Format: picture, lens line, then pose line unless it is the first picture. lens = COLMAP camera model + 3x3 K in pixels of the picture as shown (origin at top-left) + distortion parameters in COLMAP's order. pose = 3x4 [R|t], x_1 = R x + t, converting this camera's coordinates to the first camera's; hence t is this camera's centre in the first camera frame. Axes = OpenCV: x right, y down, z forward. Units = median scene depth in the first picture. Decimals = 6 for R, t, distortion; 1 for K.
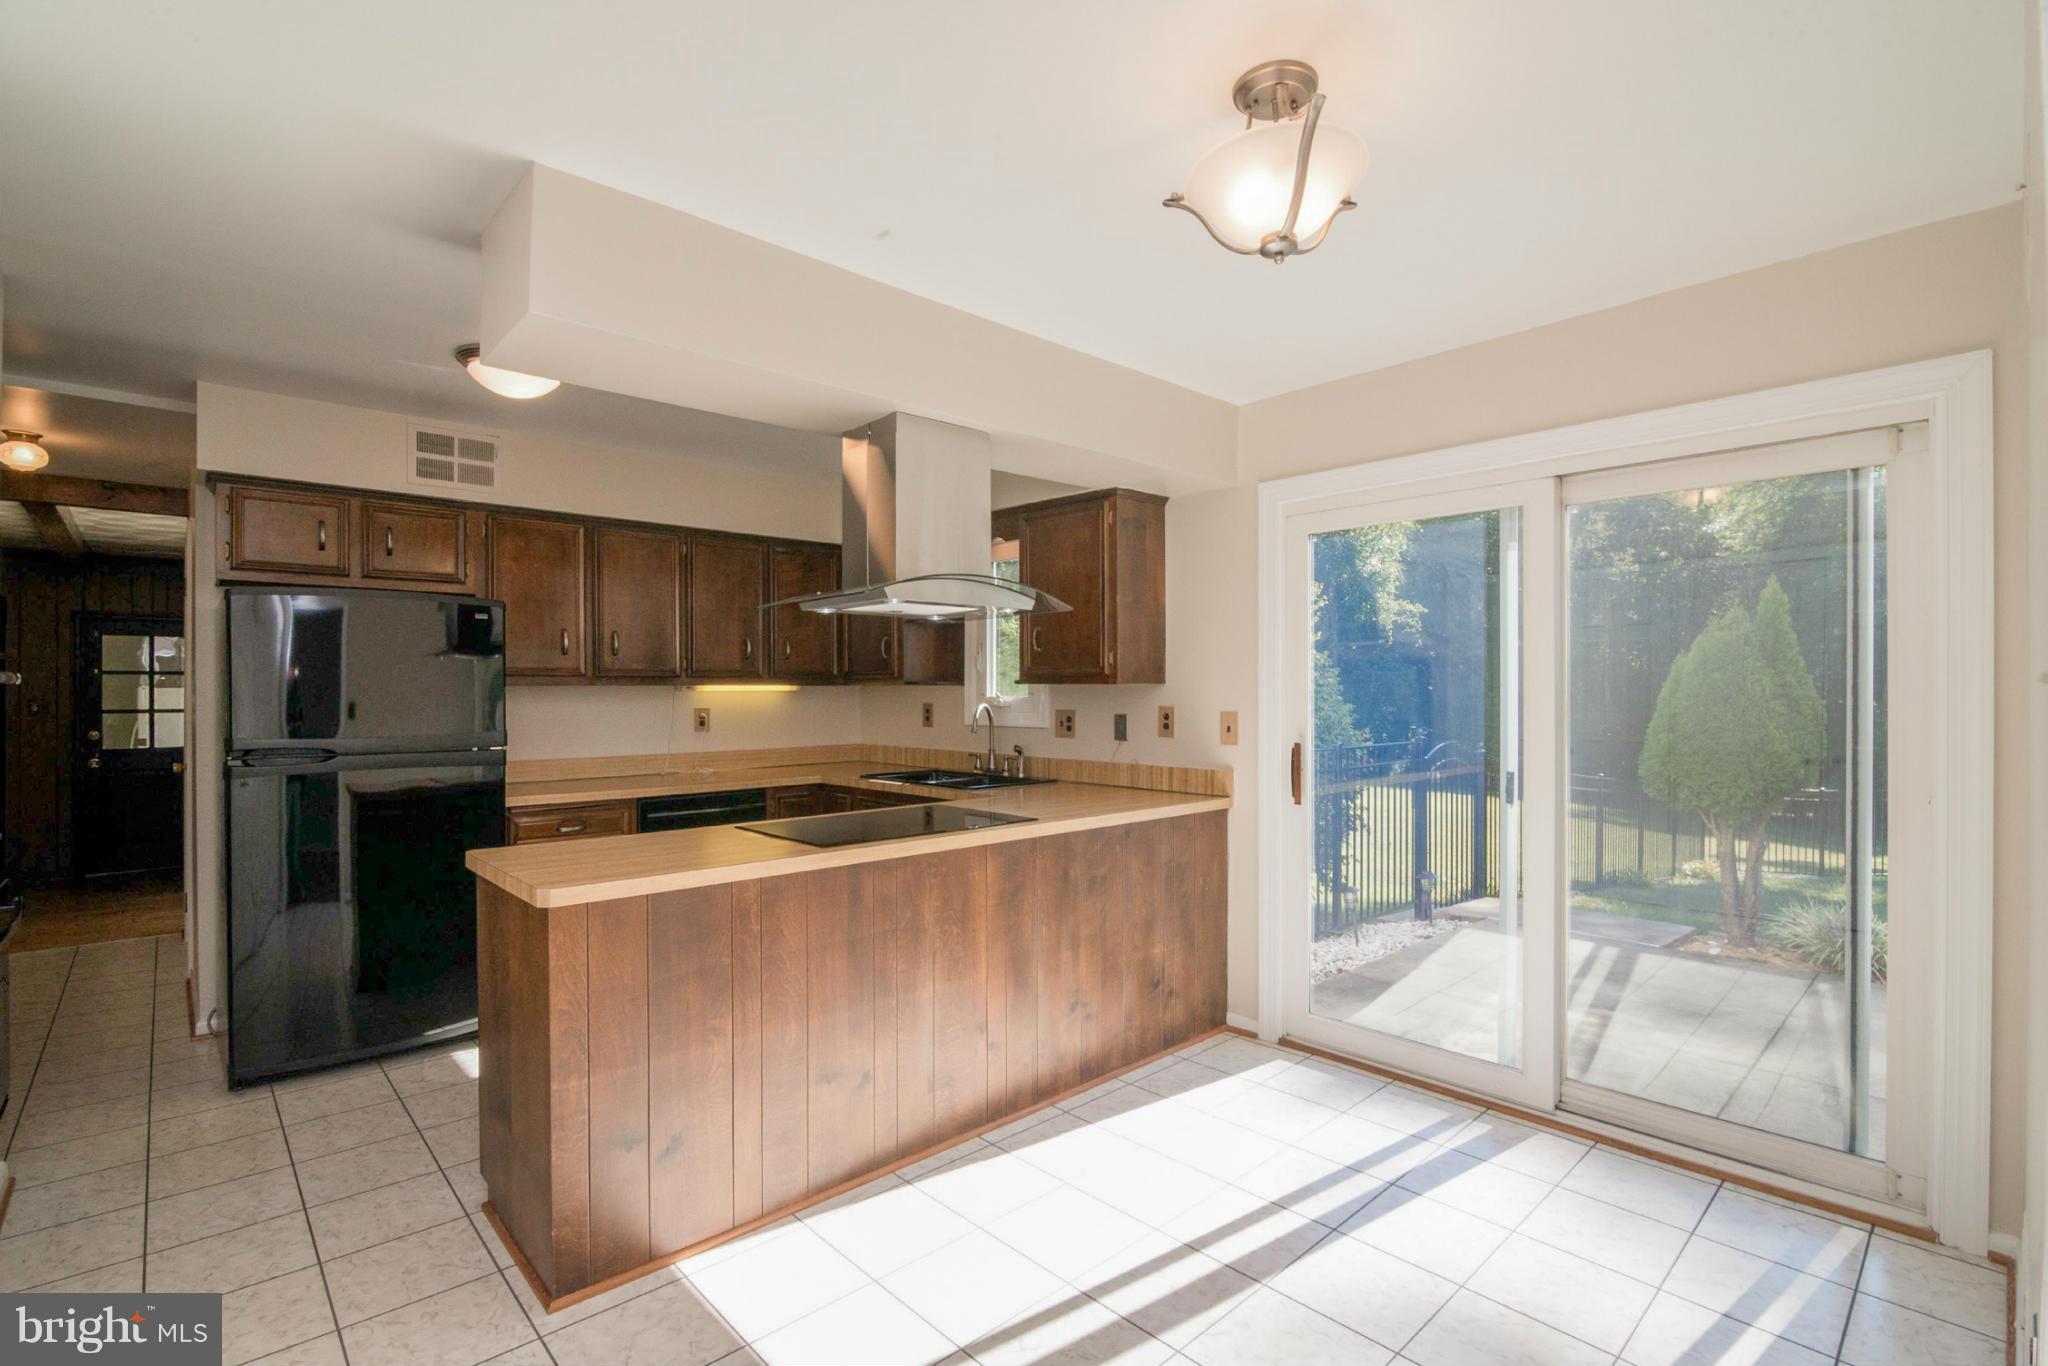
lens RADIAL K [[929.5, 0, 1024.0], [0, 929.5, 683.0], [0, 0, 1]] dist [-0.002645, -0.000288]
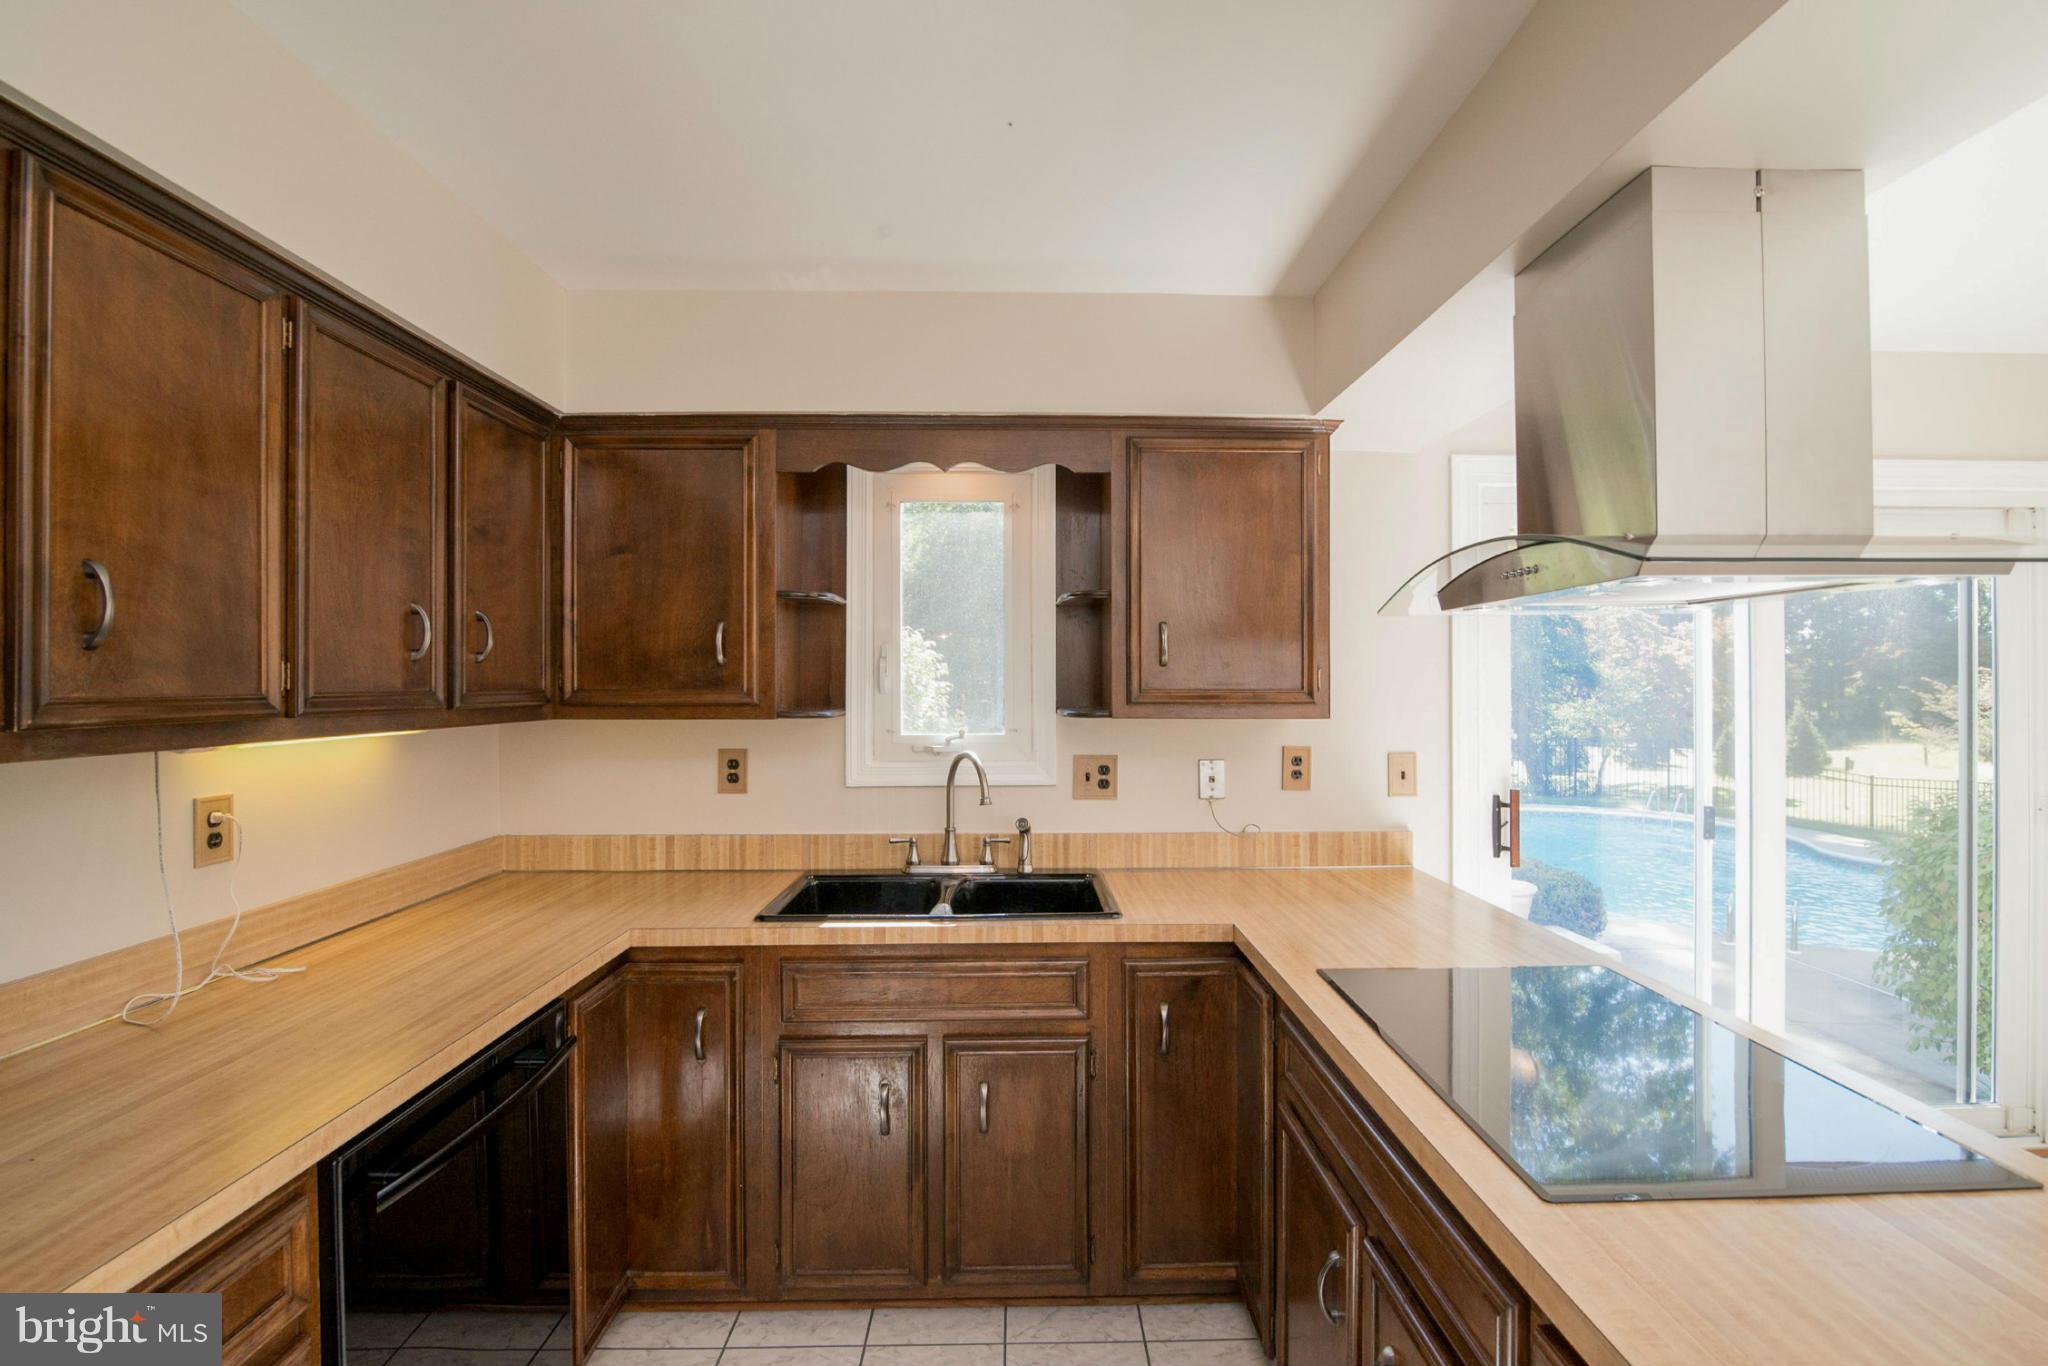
lens RADIAL K [[929.5, 0, 1024.0], [0, 929.5, 683.0], [0, 0, 1]] dist [-0.002645, -0.000288]
pose [[0.668542, 0.002387, 0.743671, -0.512070], [-0.005237, 0.999985, 0.001499, -0.023358], [-0.743656, -0.004897, 0.668545, 0.678222]]
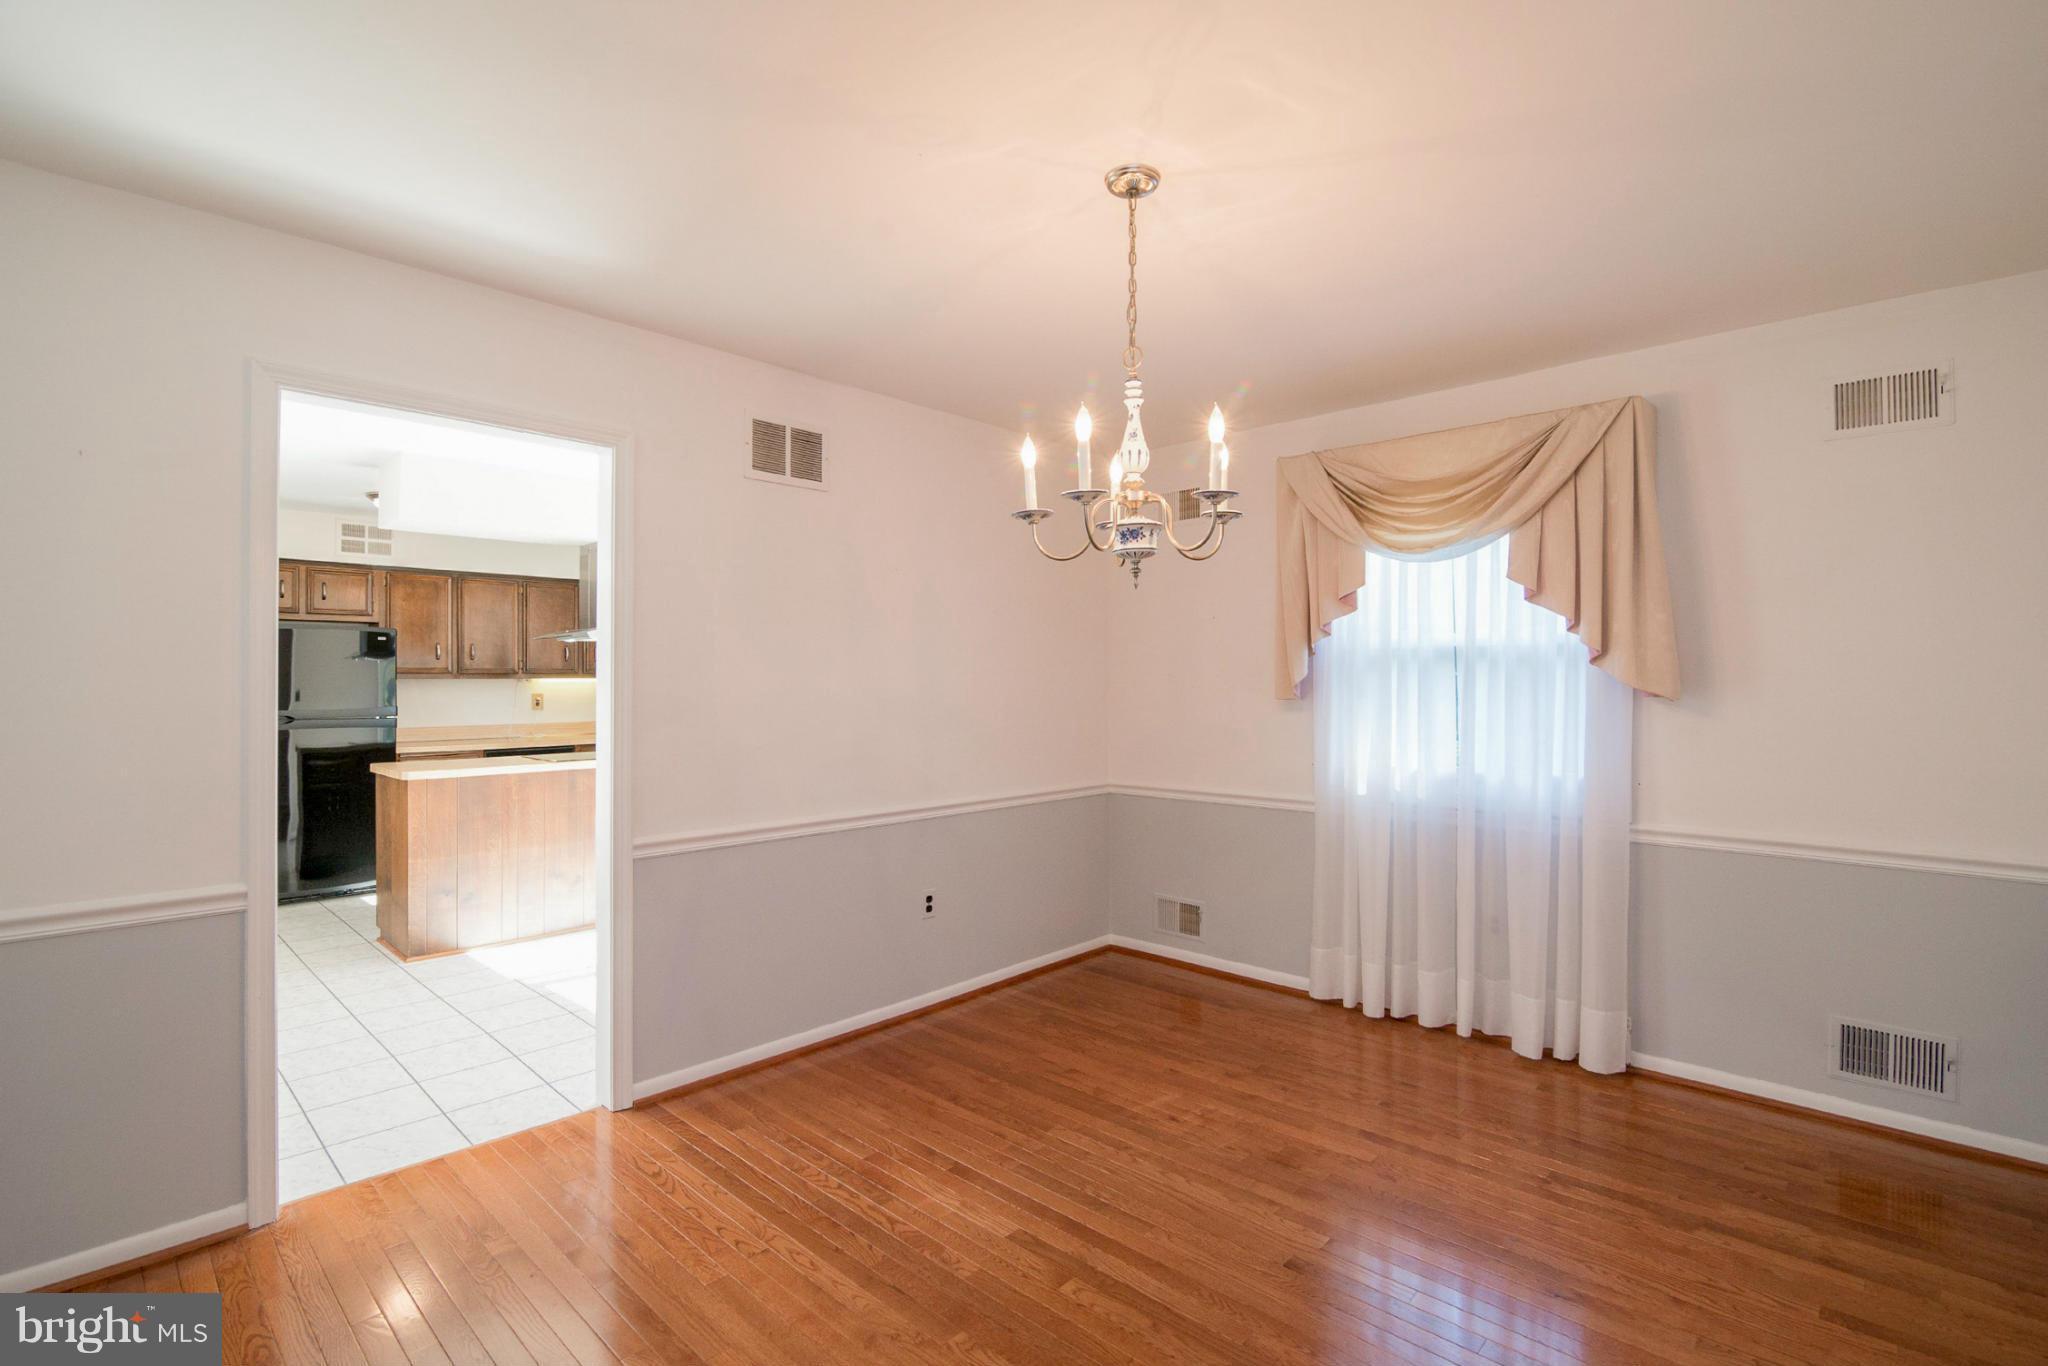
lens RADIAL K [[972.4, 0, 1040.3], [0, 972.4, 665.5], [0, 0, 1]] dist [0.000595, -0.000302]
pose [[0.998316, 0.002952, 0.057938, 0.466165], [-0.002523, 0.999969, -0.007482, -0.011141], [-0.057958, 0.007323, 0.998292, -0.764520]]
